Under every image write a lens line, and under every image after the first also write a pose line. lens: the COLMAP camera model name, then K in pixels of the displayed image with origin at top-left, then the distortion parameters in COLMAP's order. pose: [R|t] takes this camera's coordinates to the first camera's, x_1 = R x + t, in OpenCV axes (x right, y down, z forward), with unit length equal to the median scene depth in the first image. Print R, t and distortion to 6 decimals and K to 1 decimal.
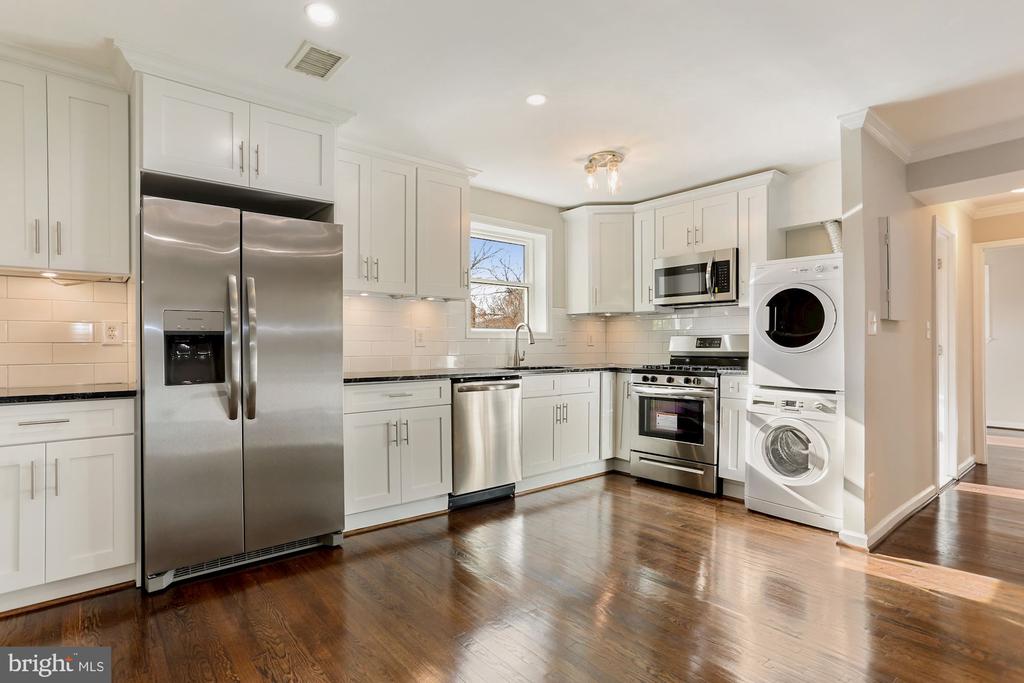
lens RADIAL K [[518.4, 0, 503.9], [0, 518.4, 346.3], [0, 0, 1]] dist [-0.039874, 0.018861]
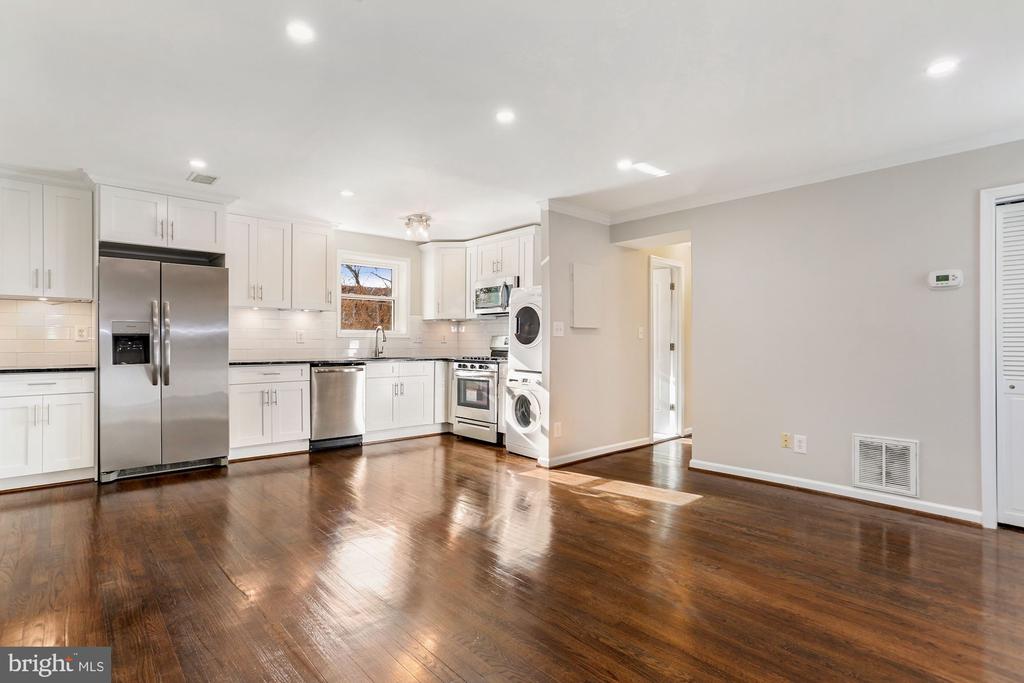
lens RADIAL K [[518.4, 0, 508.8], [0, 518.4, 342.2], [0, 0, 1]] dist [-0.039874, 0.018861]
pose [[0.999066, 0.004254, 0.042991, 0.462520], [-0.004180, 0.999990, -0.001797, -0.002328], [-0.042998, 0.001616, 0.999074, -0.600947]]
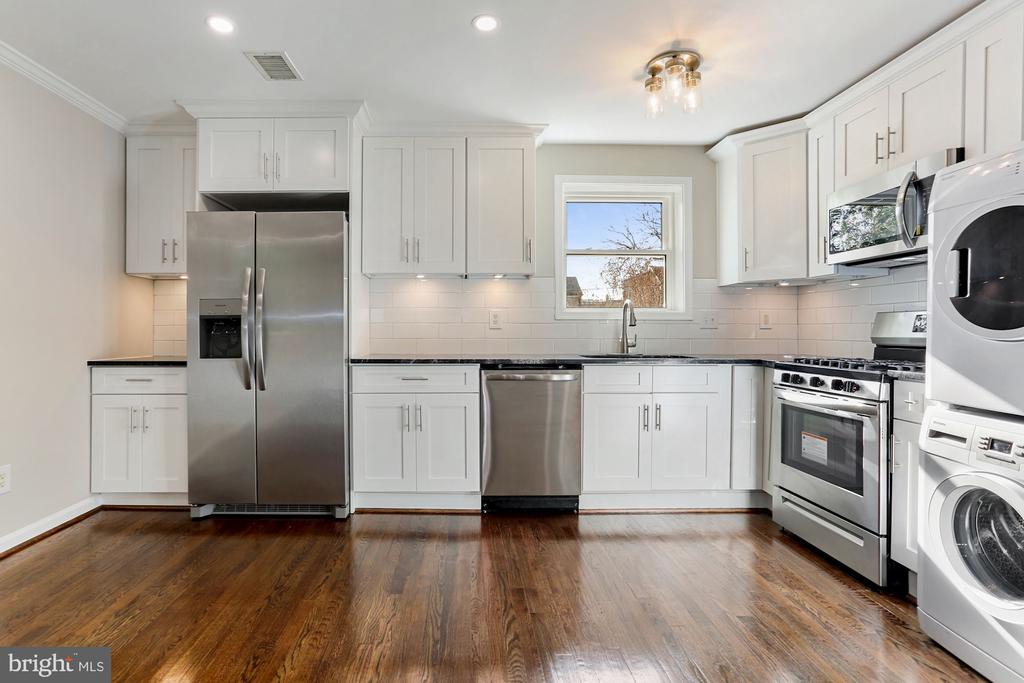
lens RADIAL K [[518.4, 0, 470.0], [0, 518.4, 327.7], [0, 0, 1]] dist [-0.039874, 0.018861]
pose [[0.773593, -0.001015, -0.633682, 0.499129], [-0.003022, 0.999981, -0.005290, 0.003986], [0.633675, 0.006007, 0.773576, 0.325101]]
